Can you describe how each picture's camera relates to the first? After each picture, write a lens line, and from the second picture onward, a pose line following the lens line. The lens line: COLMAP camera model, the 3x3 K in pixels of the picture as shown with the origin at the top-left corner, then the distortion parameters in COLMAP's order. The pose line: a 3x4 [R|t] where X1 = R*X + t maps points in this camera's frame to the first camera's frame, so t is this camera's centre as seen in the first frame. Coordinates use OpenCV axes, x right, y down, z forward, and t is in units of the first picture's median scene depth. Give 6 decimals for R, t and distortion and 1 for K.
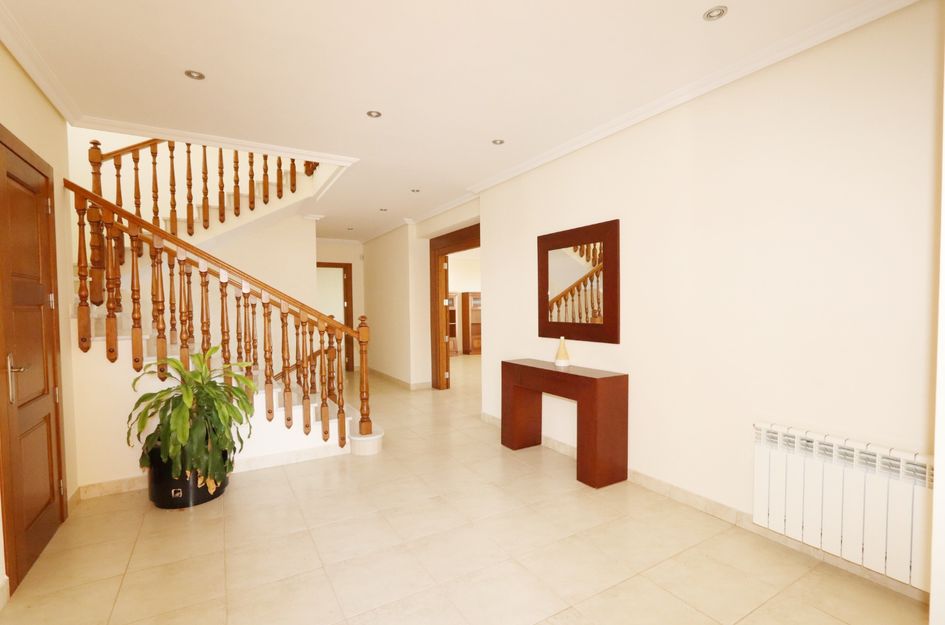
lens RADIAL K [[434.7, 0, 472.7], [0, 434.7, 319.1], [0, 0, 1]] dist [-0.015208, 0.000669]
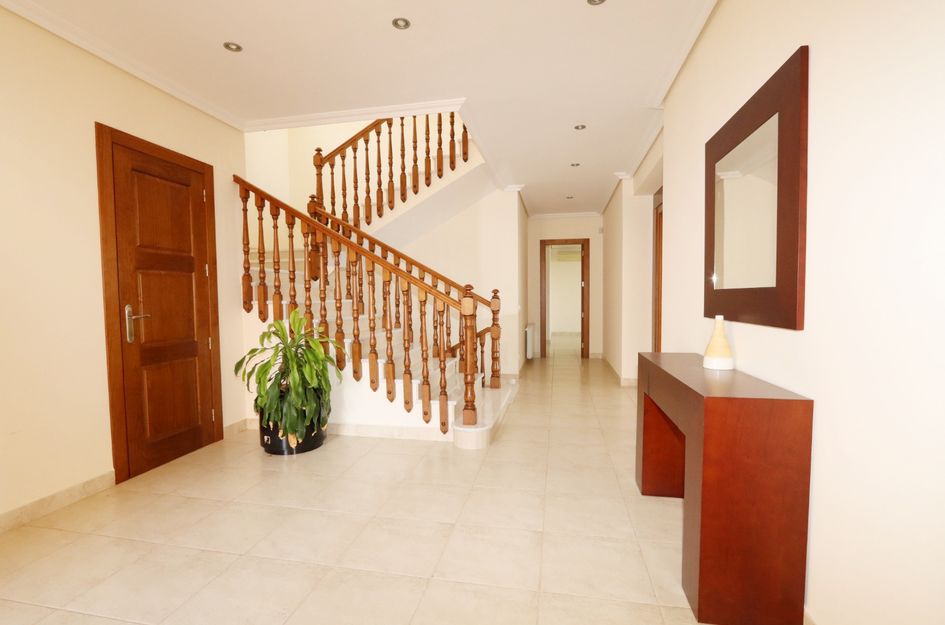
lens RADIAL K [[434.7, 0, 472.7], [0, 434.7, 319.1], [0, 0, 1]] dist [-0.015208, 0.000669]
pose [[0.744188, 0.036006, -0.666999, 0.325242], [-0.019847, 0.999297, 0.031801, 0.032670], [0.667675, -0.010428, 0.744379, 0.380225]]
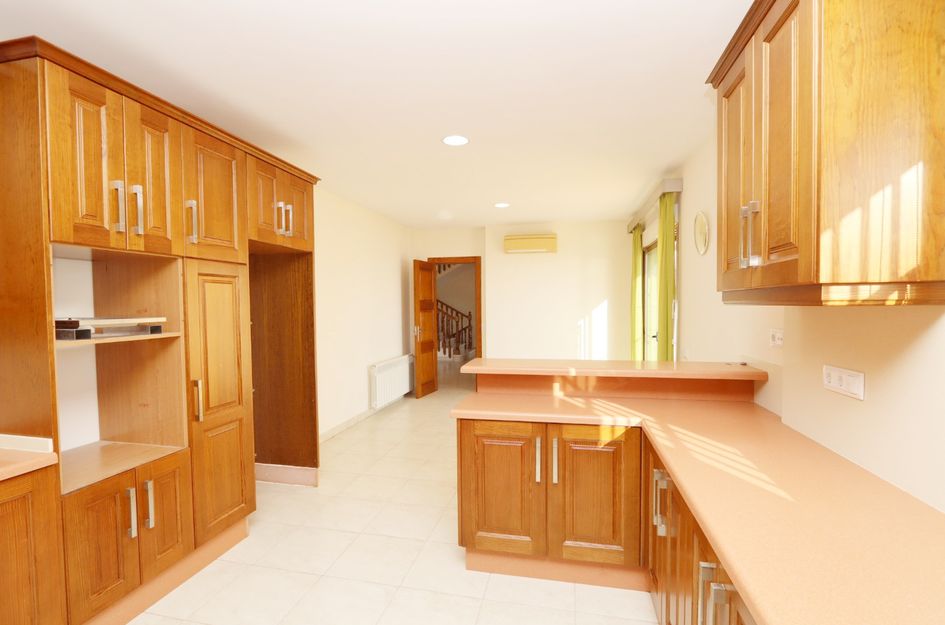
lens RADIAL K [[434.7, 0, 472.7], [0, 434.7, 319.1], [0, 0, 1]] dist [-0.015208, 0.000669]
pose [[0.728500, 0.026738, -0.684524, 1.769293], [-0.016926, 0.999635, 0.021033, -0.025693], [0.684837, -0.003736, 0.728687, -0.991212]]
